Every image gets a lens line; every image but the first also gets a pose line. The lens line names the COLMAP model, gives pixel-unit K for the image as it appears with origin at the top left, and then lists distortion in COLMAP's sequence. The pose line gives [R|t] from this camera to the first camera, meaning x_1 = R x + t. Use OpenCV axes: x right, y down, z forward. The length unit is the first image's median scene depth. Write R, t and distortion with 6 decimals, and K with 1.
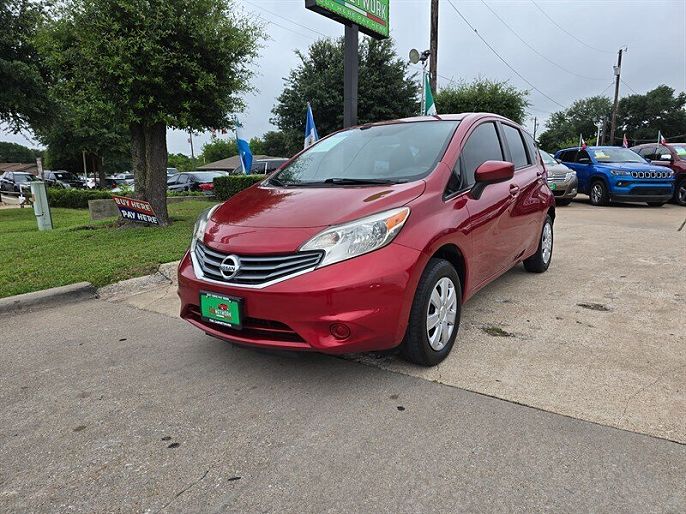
lens RADIAL K [[460.4, 0, 348.6], [0, 460.4, 256.8], [0, 0, 1]] dist [0.033063, -0.020661]
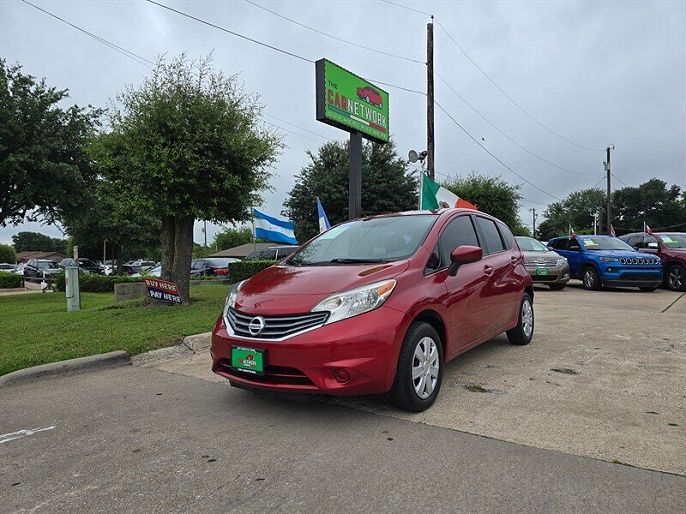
lens RADIAL K [[460.4, 0, 338.7], [0, 460.4, 255.3], [0, 0, 1]] dist [0.033063, -0.020661]
pose [[0.999376, 0.000819, -0.035303, 0.009917], [-0.007503, 0.981830, -0.189616, 0.042395], [0.034507, 0.189763, 0.981223, -0.172000]]
